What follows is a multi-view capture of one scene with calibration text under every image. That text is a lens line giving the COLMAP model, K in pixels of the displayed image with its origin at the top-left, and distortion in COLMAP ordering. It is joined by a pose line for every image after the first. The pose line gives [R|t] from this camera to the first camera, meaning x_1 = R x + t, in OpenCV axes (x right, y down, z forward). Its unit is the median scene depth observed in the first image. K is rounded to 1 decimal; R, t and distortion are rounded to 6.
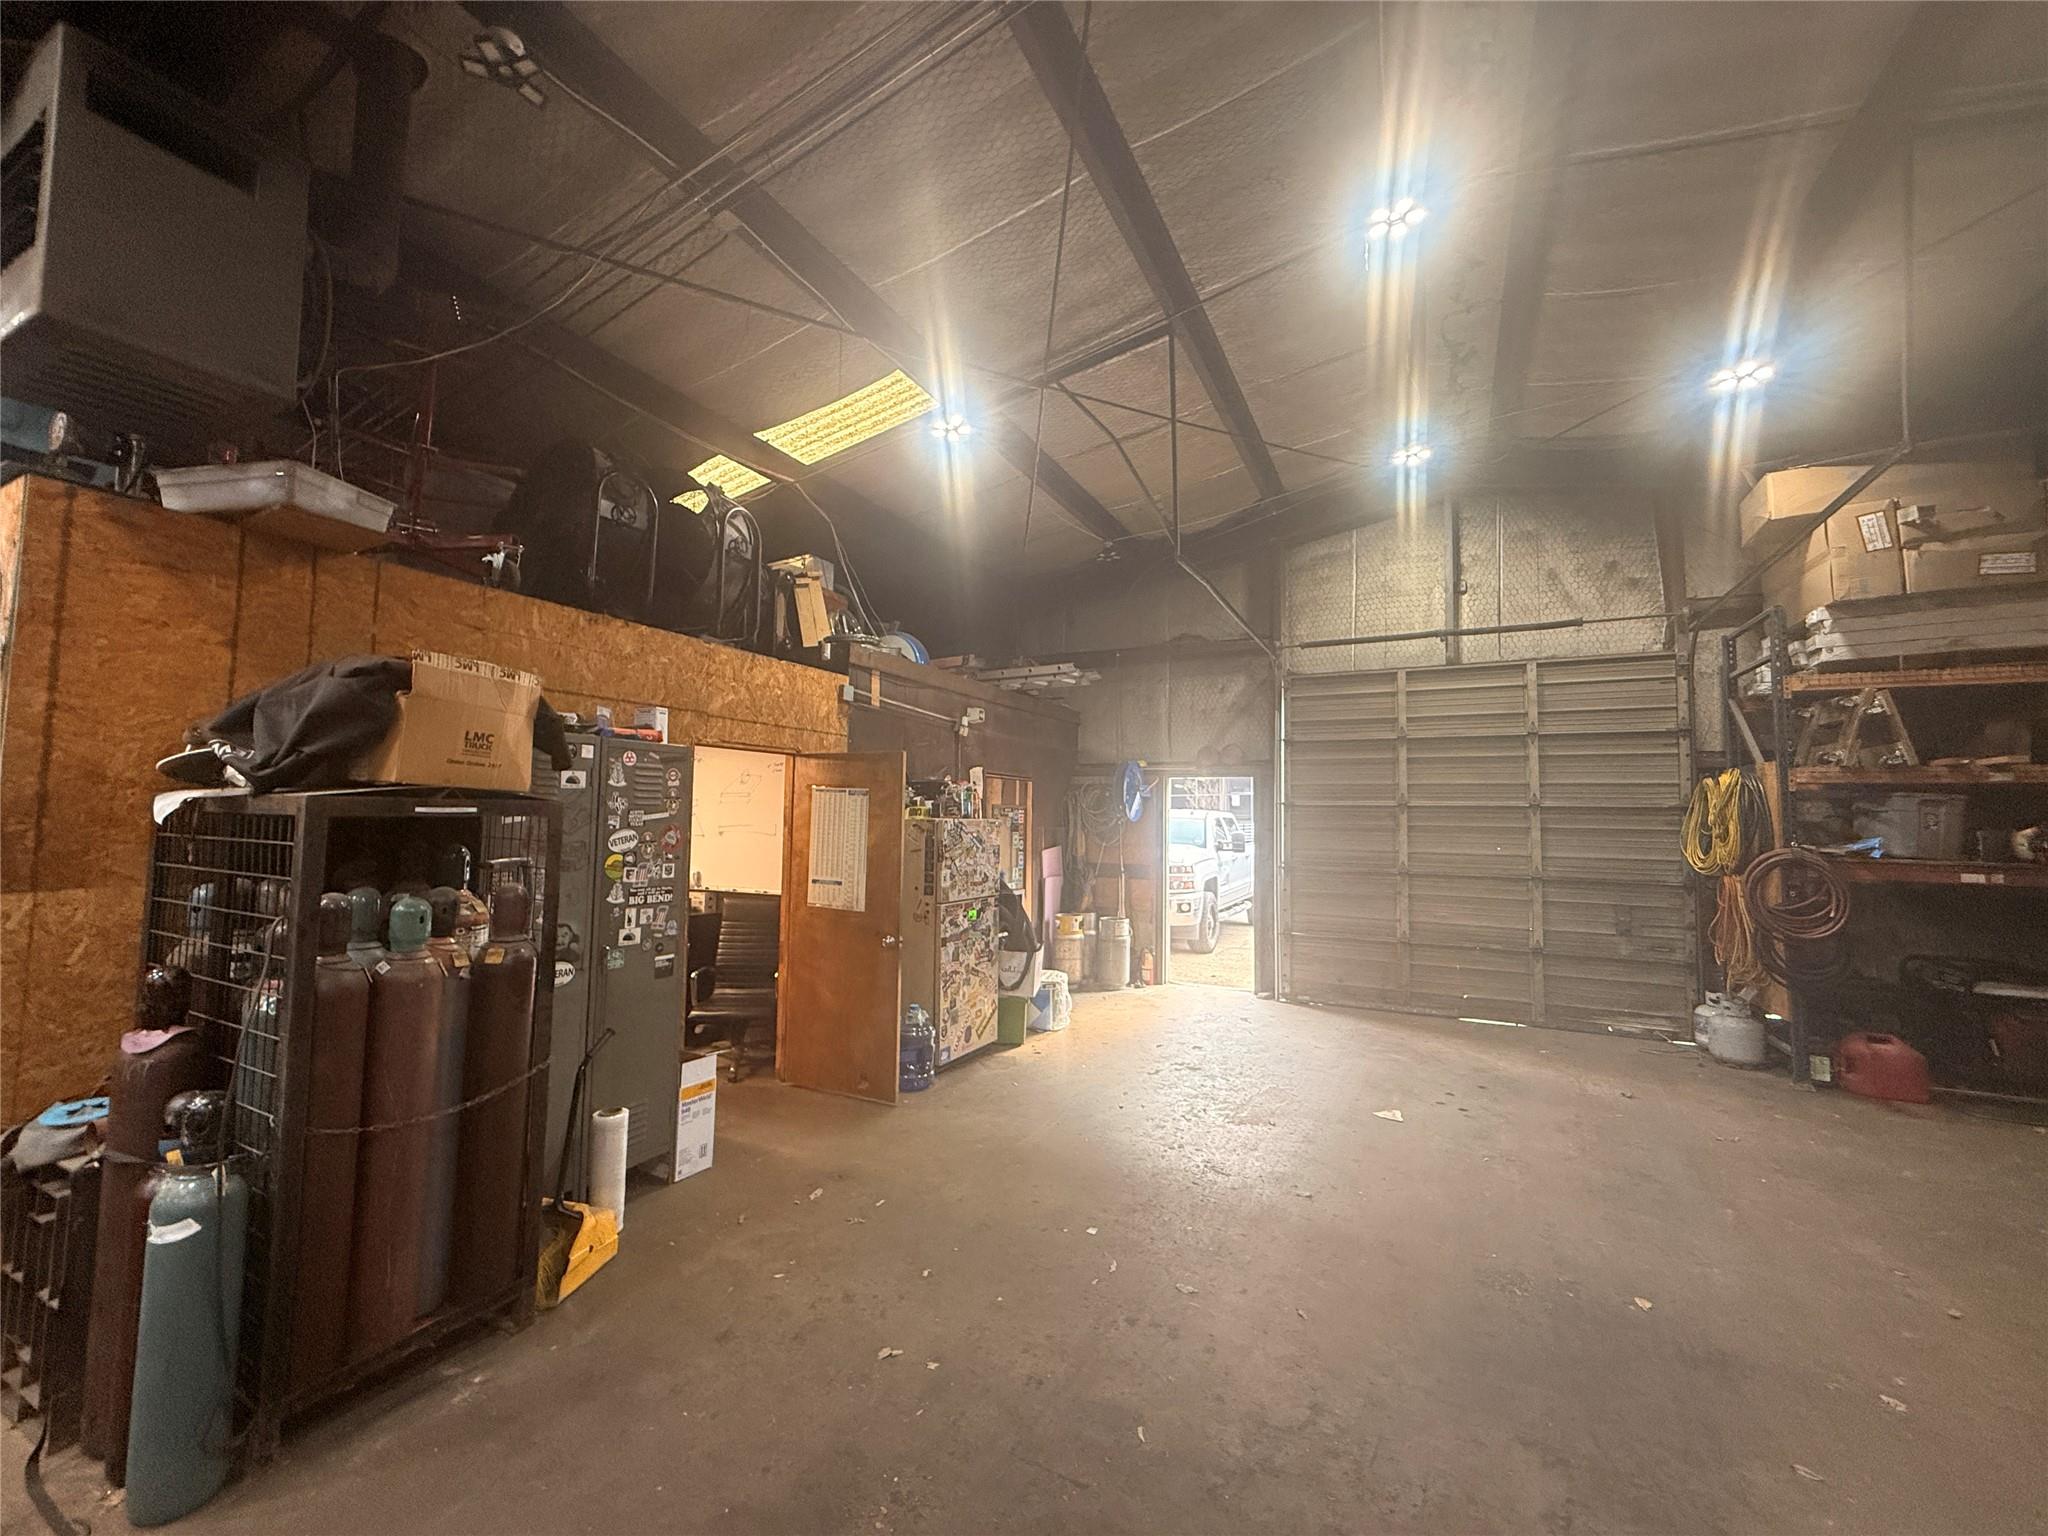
lens RADIAL K [[819.4, 0, 1017.2], [0, 819.4, 764.7], [0, 0, 1]] dist [0.000377, 0.000495]
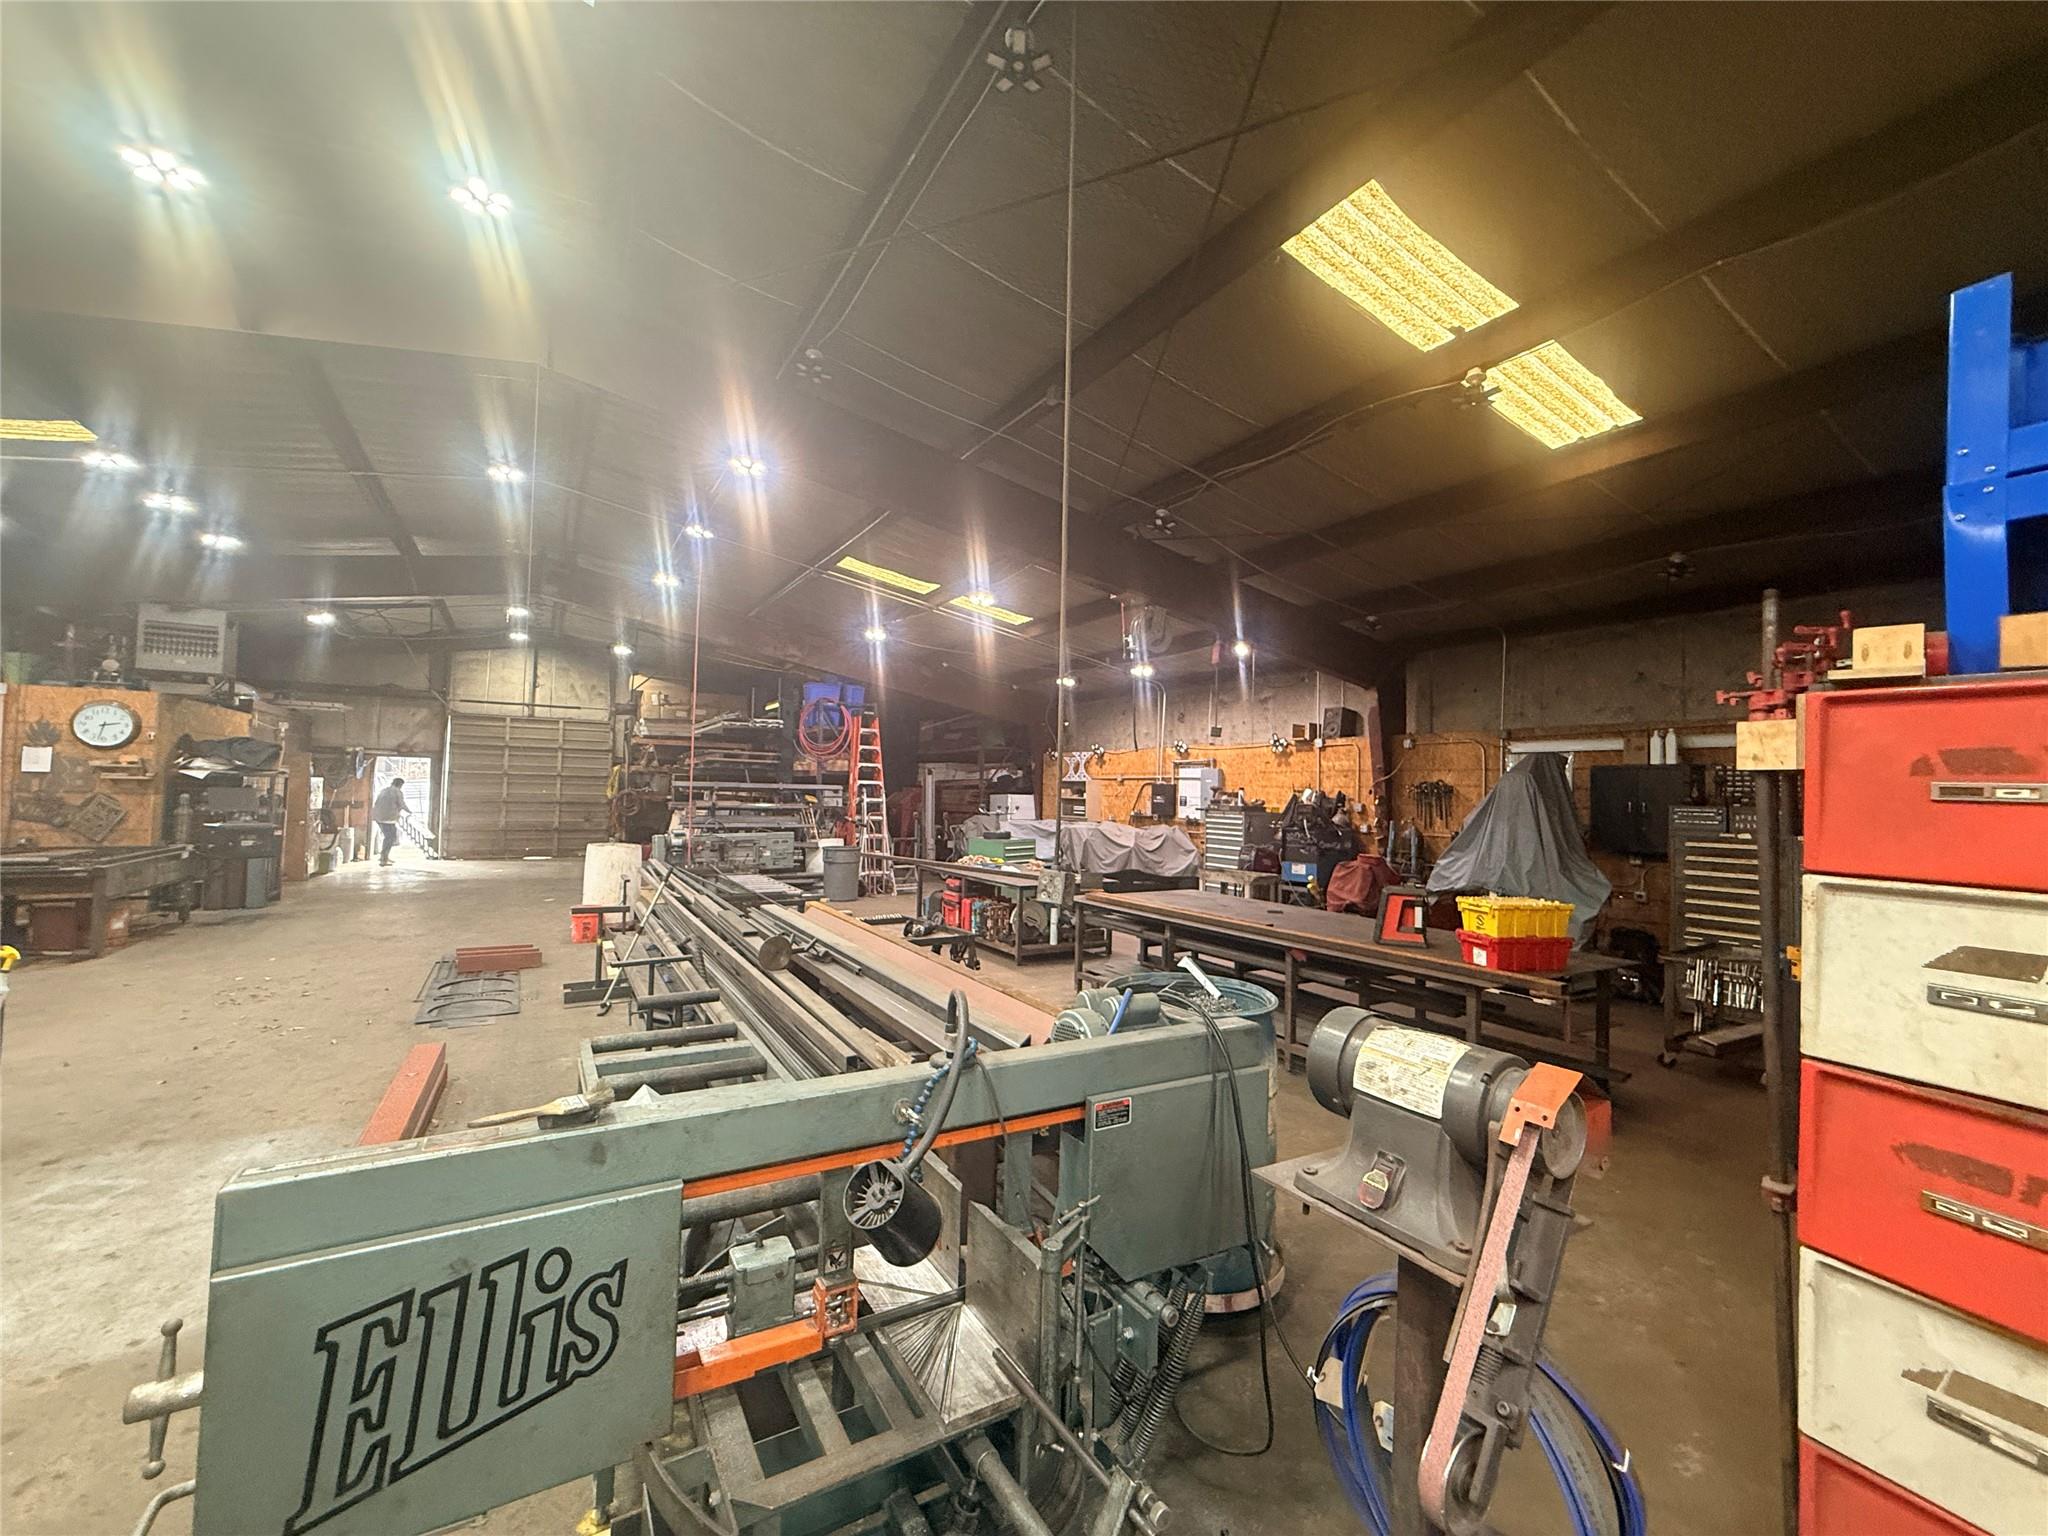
lens RADIAL K [[819.4, 0, 1023.3], [0, 819.4, 770.5], [0, 0, 1]] dist [0.000377, 0.000495]
pose [[0.526396, 0.021224, 0.849975, -1.588449], [-0.071888, 0.997220, 0.019621, -0.237975], [-0.847195, -0.071431, 0.526458, -3.185915]]
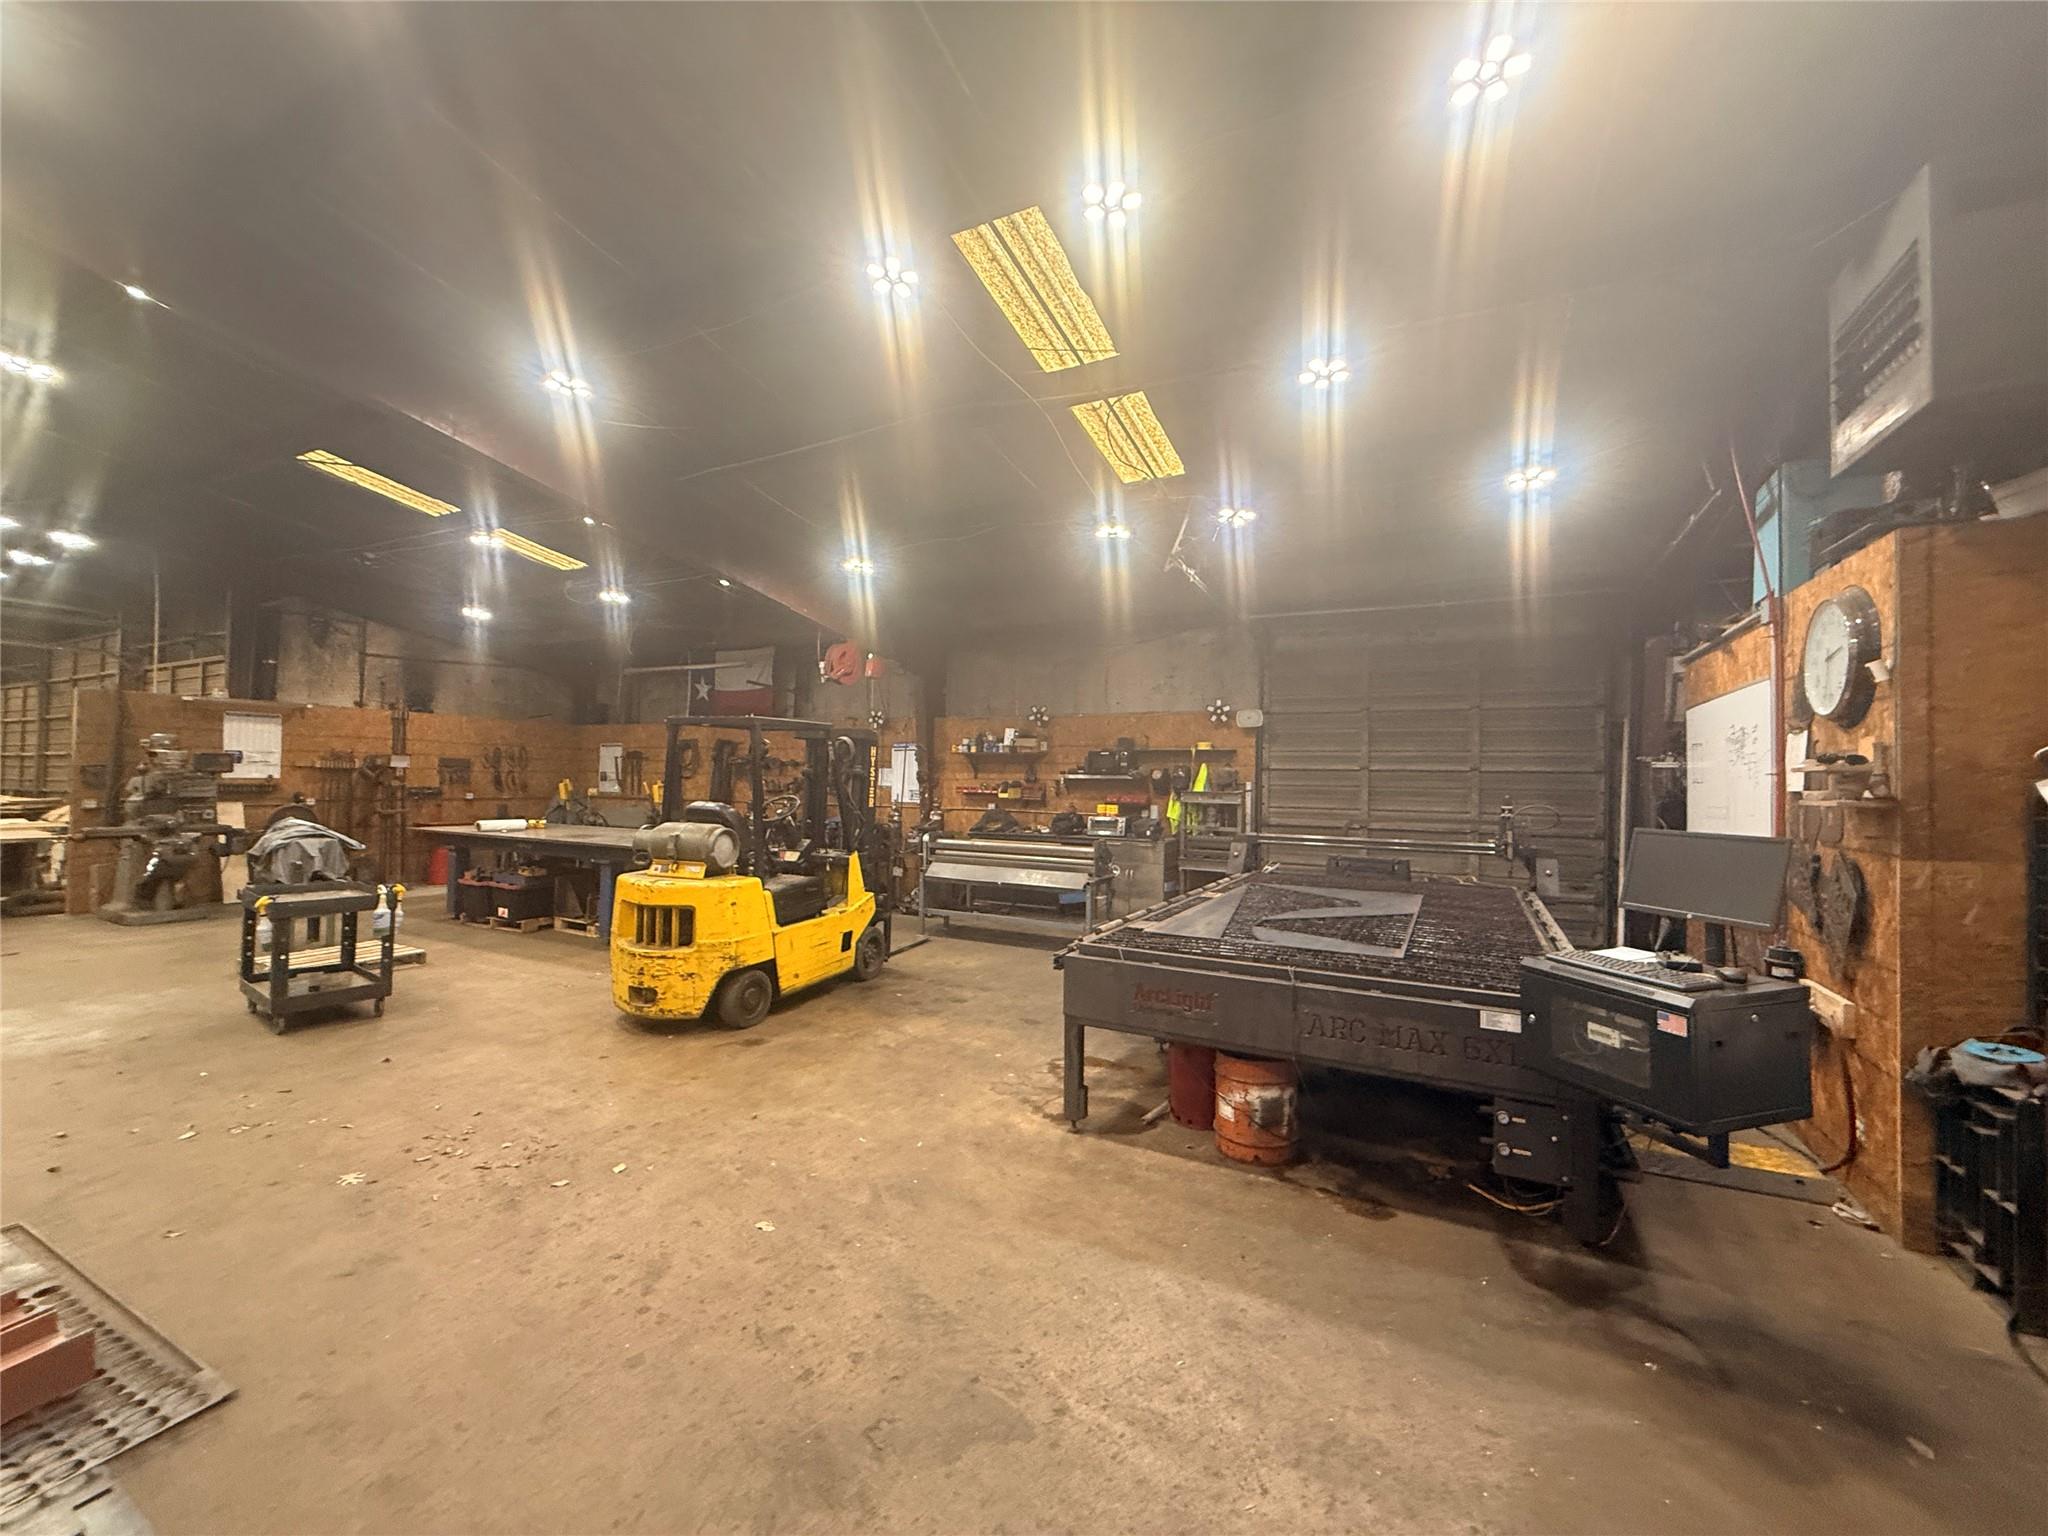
lens RADIAL K [[819.4, 0, 1027.5], [0, 819.4, 763.9], [0, 0, 1]] dist [0.000377, 0.000495]
pose [[0.002935, -0.036000, -0.999347, 0.026267], [0.049884, 0.998113, -0.035809, -0.009641], [0.998751, -0.049746, 0.004725, -0.237905]]
